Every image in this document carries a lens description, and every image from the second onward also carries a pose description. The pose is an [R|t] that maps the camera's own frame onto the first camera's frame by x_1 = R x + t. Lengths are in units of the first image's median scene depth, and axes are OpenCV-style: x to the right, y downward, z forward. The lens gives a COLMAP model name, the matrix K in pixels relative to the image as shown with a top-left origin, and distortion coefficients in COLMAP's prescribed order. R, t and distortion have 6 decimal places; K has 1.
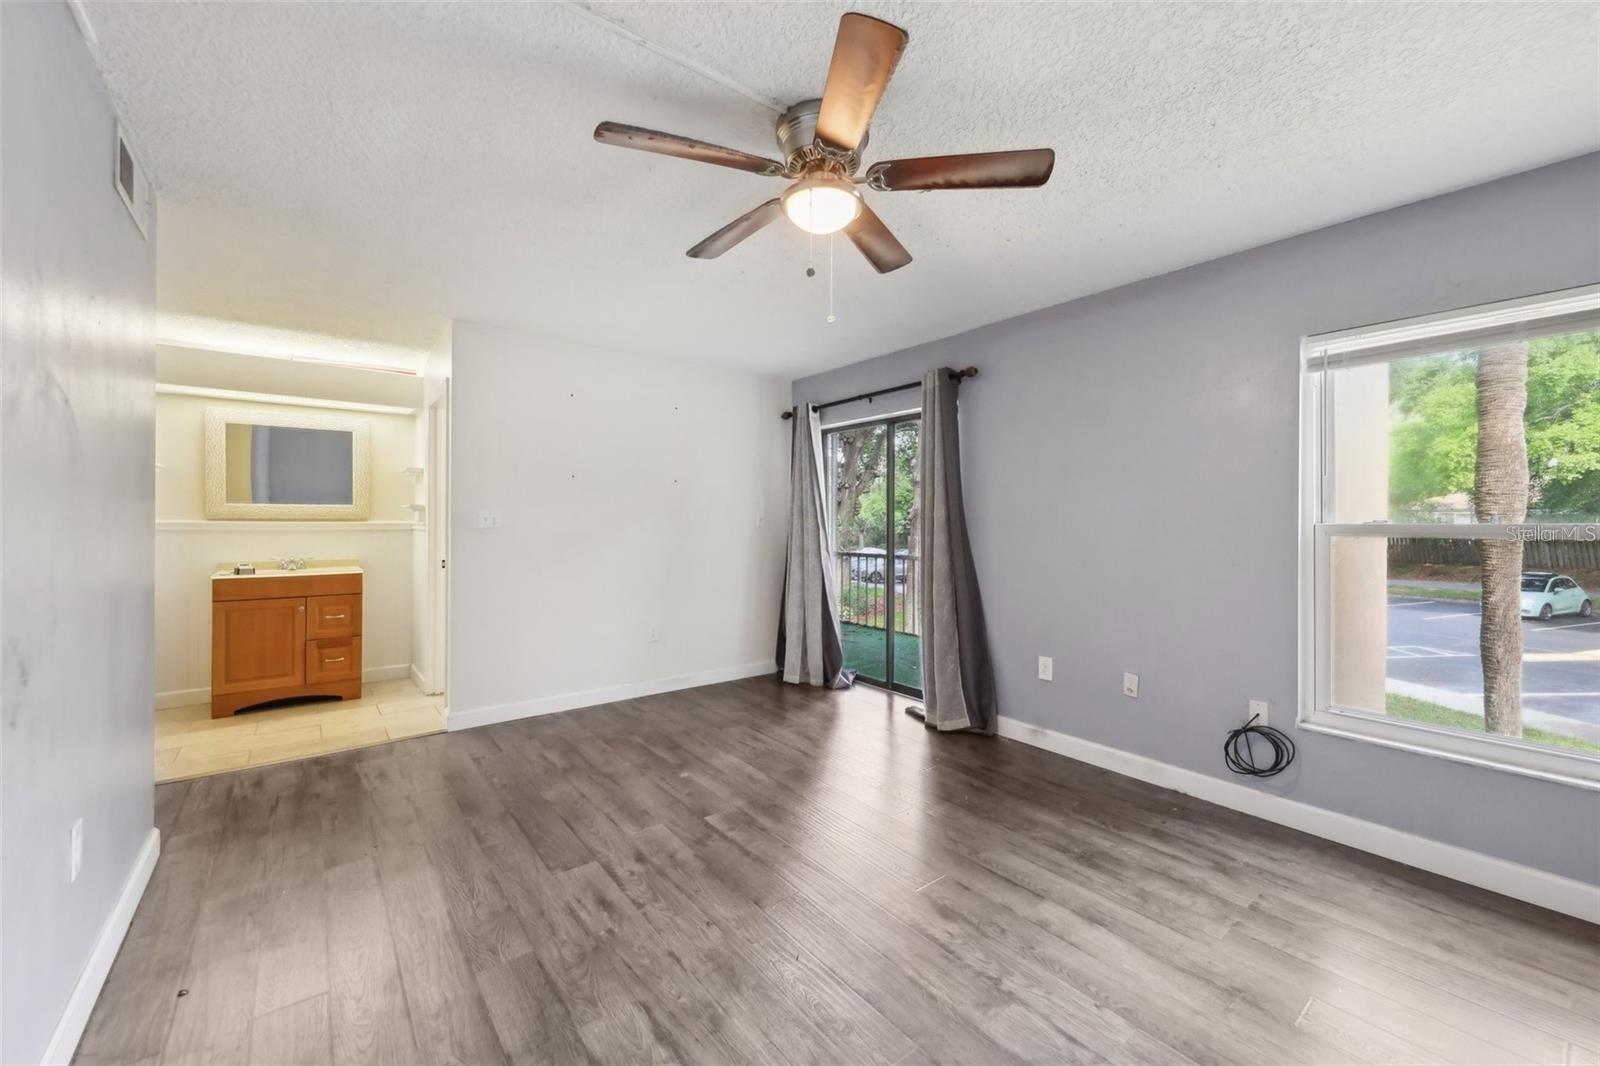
lens RADIAL K [[636.7, 0, 801.0], [0, 636.7, 525.8], [0, 0, 1]] dist [0.009605, -0.000654]
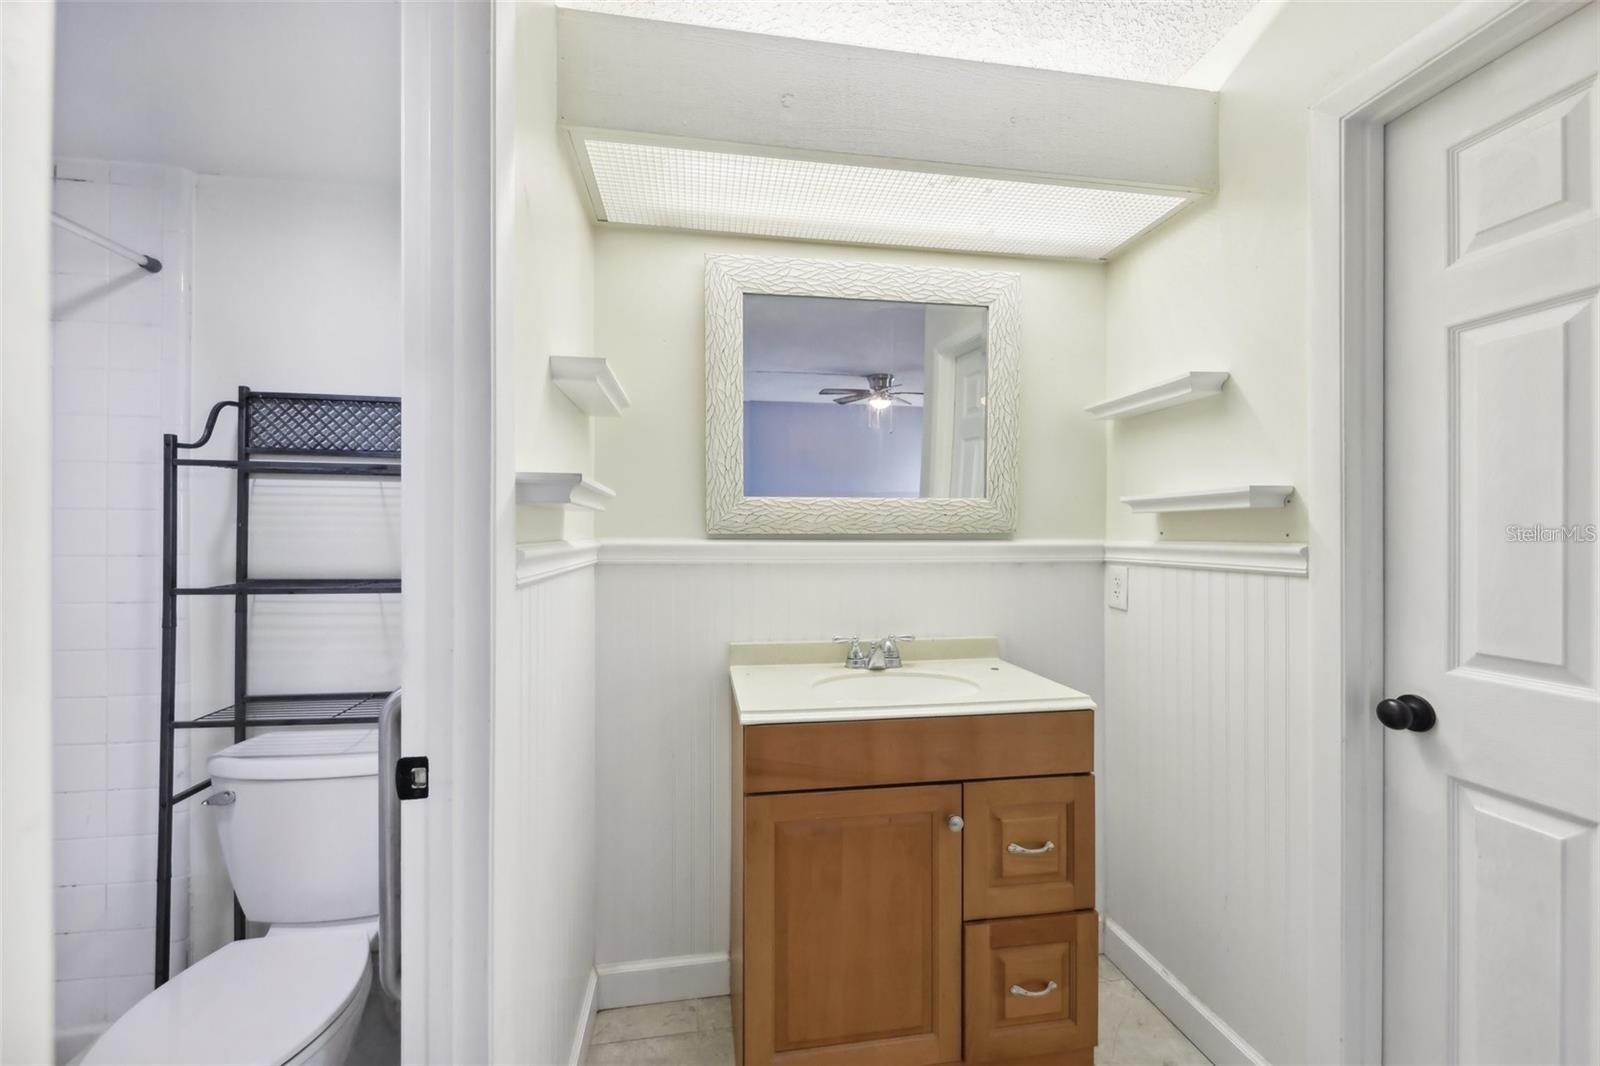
lens RADIAL K [[636.7, 0, 802.3], [0, 636.7, 526.9], [0, 0, 1]] dist [0.009605, -0.000654]
pose [[0.884128, -0.000008, -0.467244, -0.673430], [-0.004743, 0.999948, -0.008991, -0.012821], [0.467220, 0.010166, 0.884083, 0.659207]]
